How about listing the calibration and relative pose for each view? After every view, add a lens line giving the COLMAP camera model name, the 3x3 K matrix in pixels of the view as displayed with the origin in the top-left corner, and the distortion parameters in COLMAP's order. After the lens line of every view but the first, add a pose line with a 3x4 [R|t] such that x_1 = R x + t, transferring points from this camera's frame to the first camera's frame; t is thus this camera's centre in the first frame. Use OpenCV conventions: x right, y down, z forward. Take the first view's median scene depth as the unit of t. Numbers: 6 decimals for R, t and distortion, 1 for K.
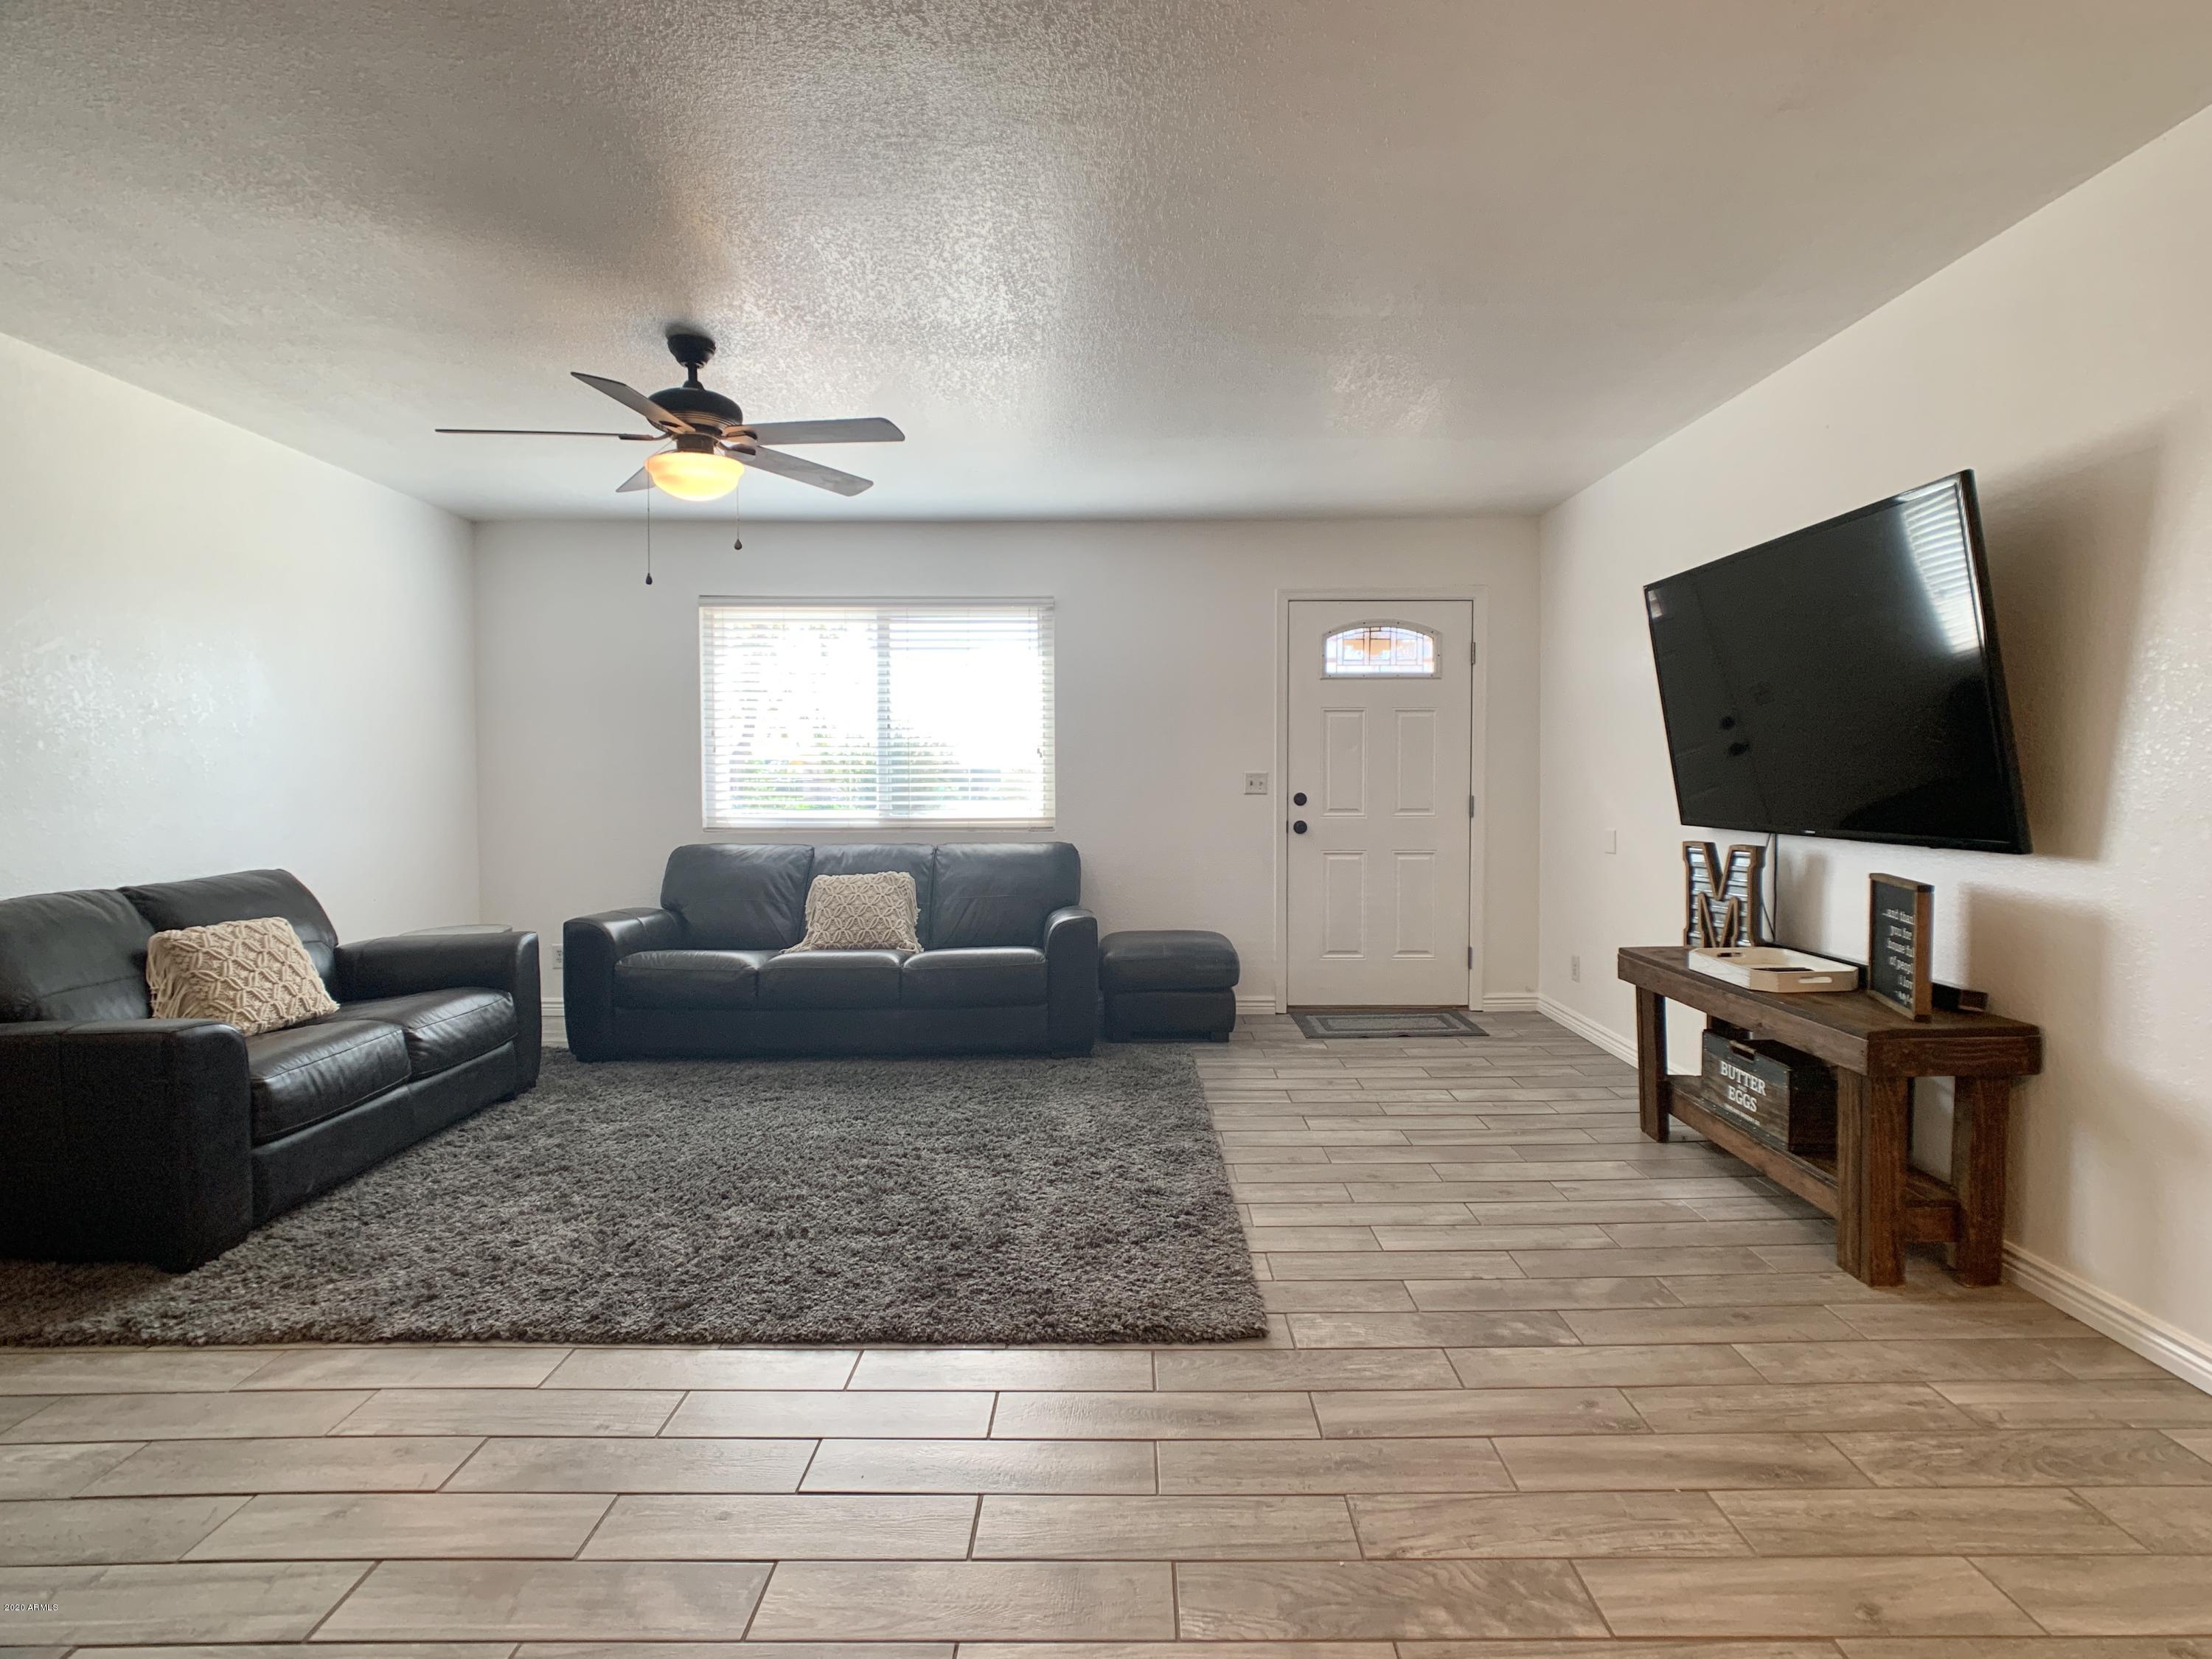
lens RADIAL K [[1089.2, 0, 1121.7], [0, 1089.2, 823.6], [0, 0, 1]] dist [-0.011920, 0.000653]
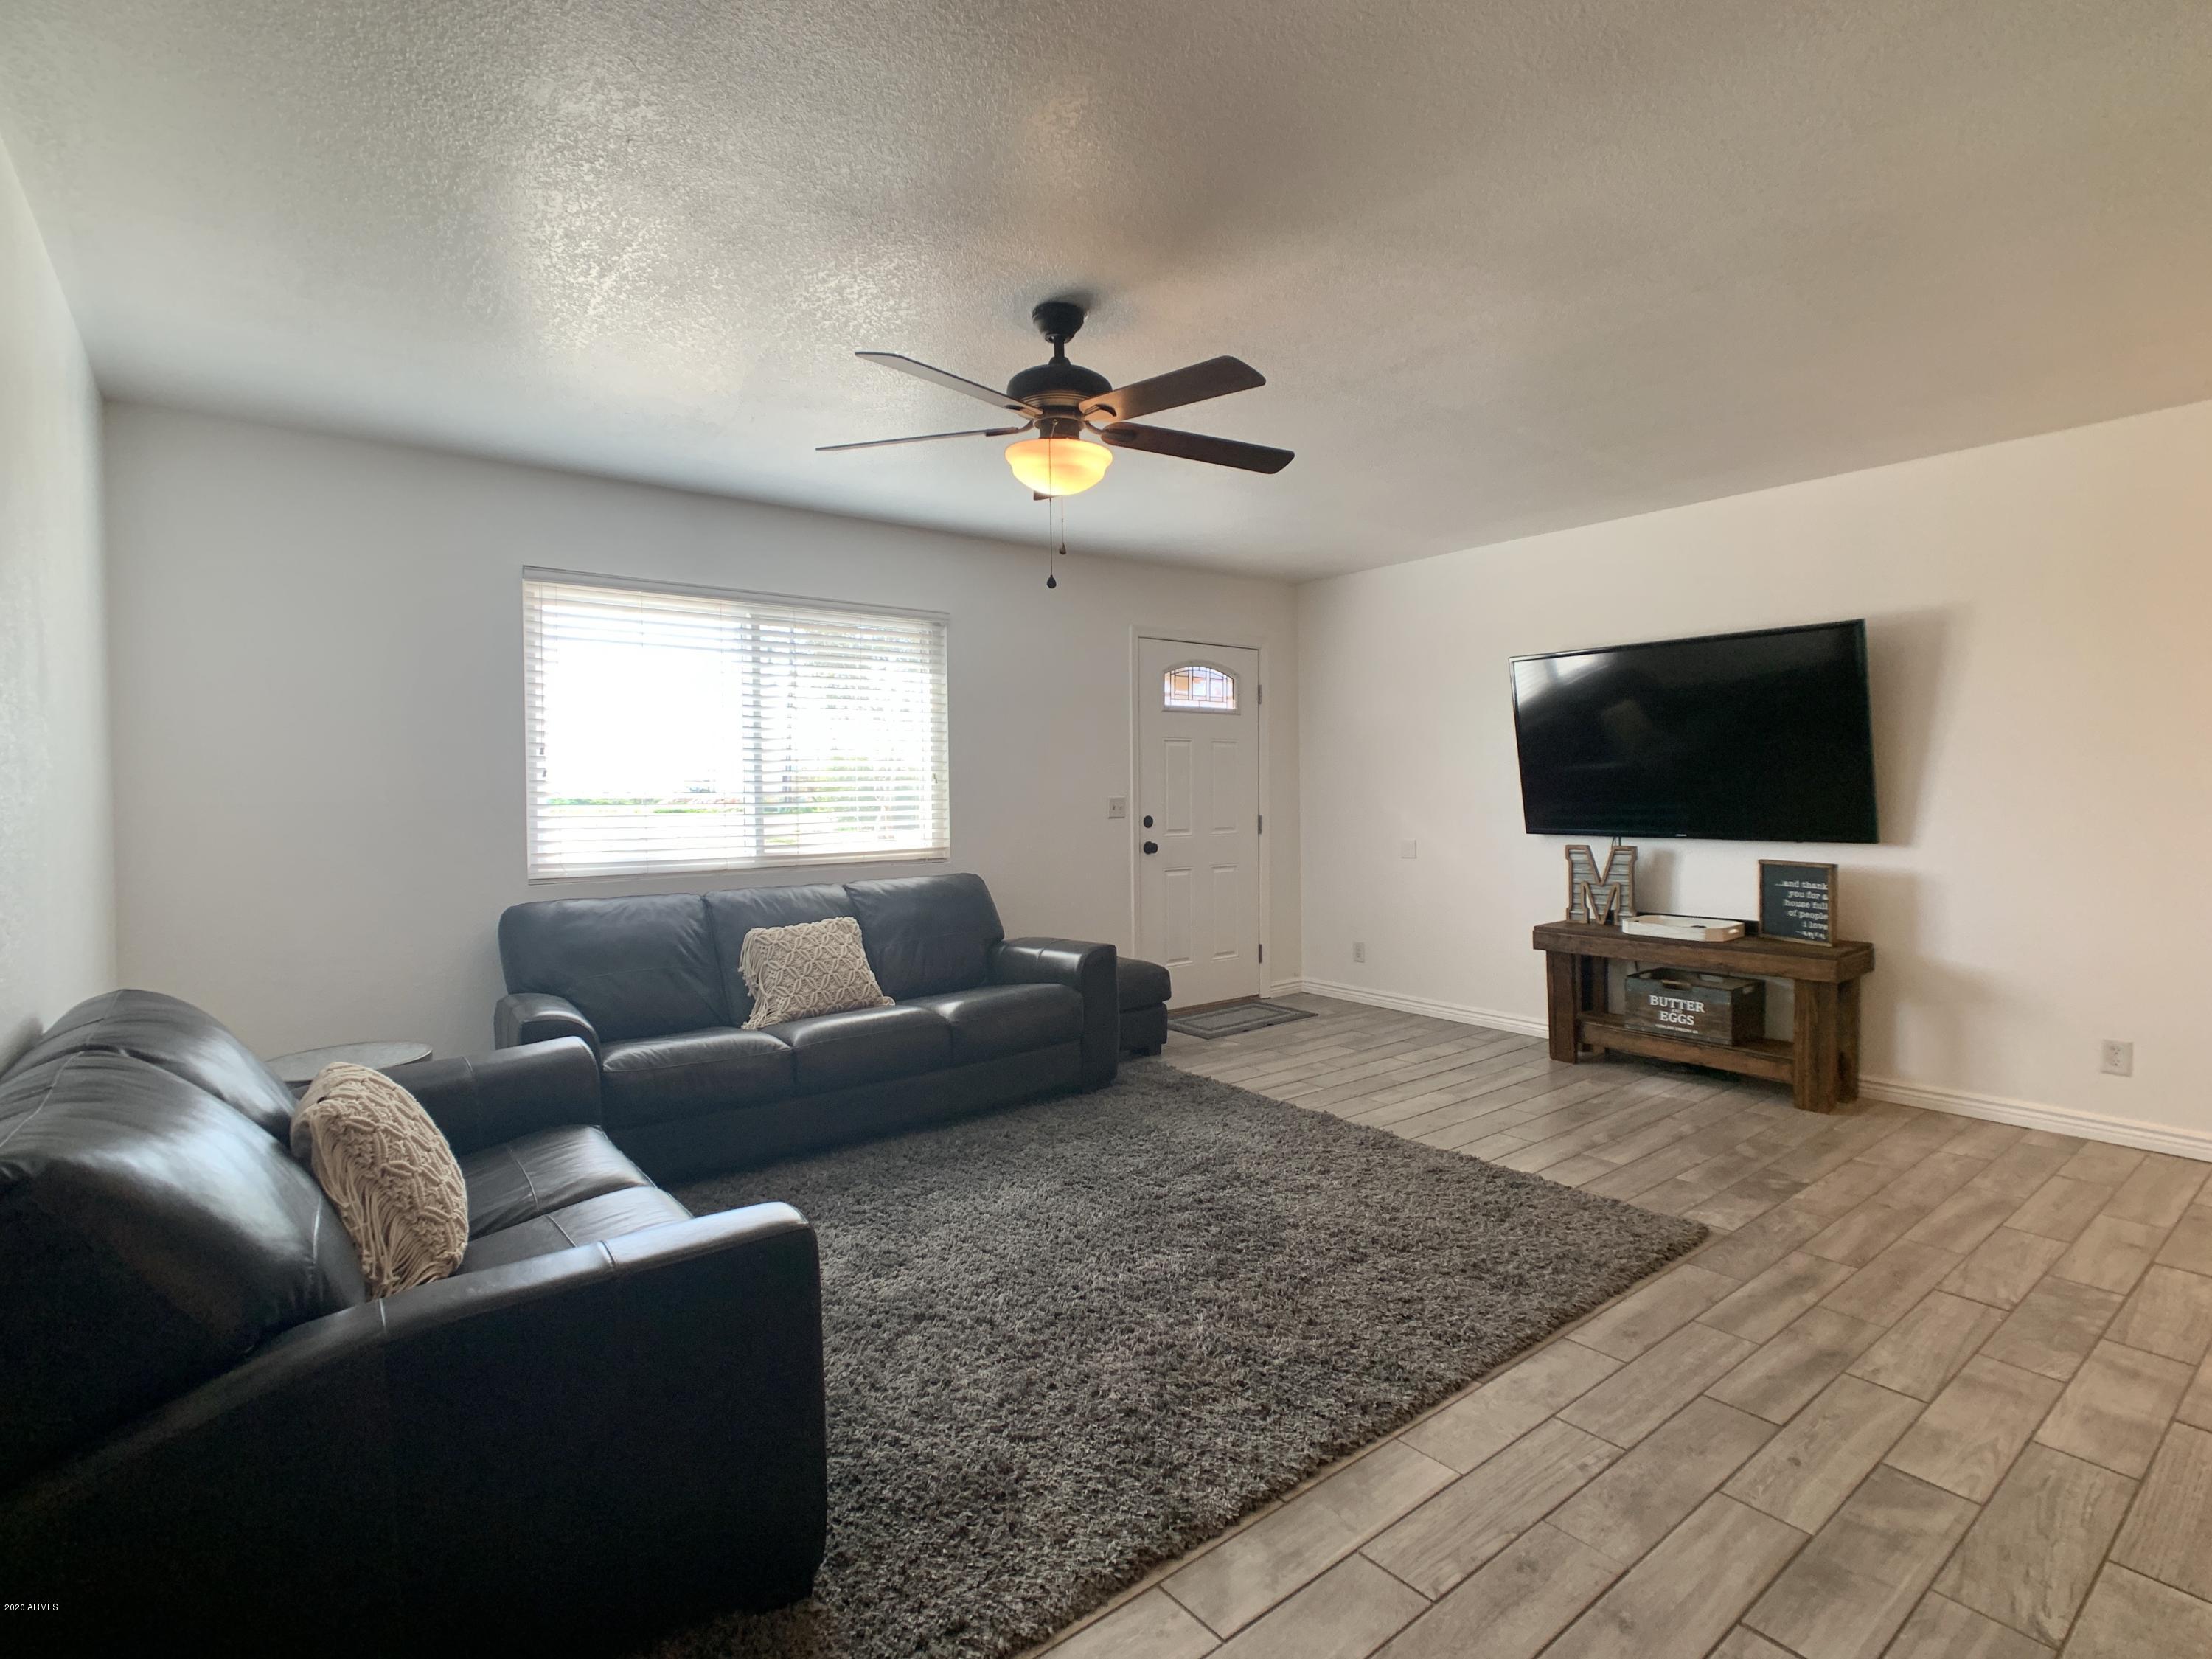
lens RADIAL K [[1089.2, 0, 1121.7], [0, 1089.2, 823.6], [0, 0, 1]] dist [-0.011920, 0.000653]
pose [[0.781949, -0.025275, 0.622829, -0.553782], [0.034466, 0.999402, -0.002715, -0.019322], [-0.622388, 0.023589, 0.782353, 0.182017]]
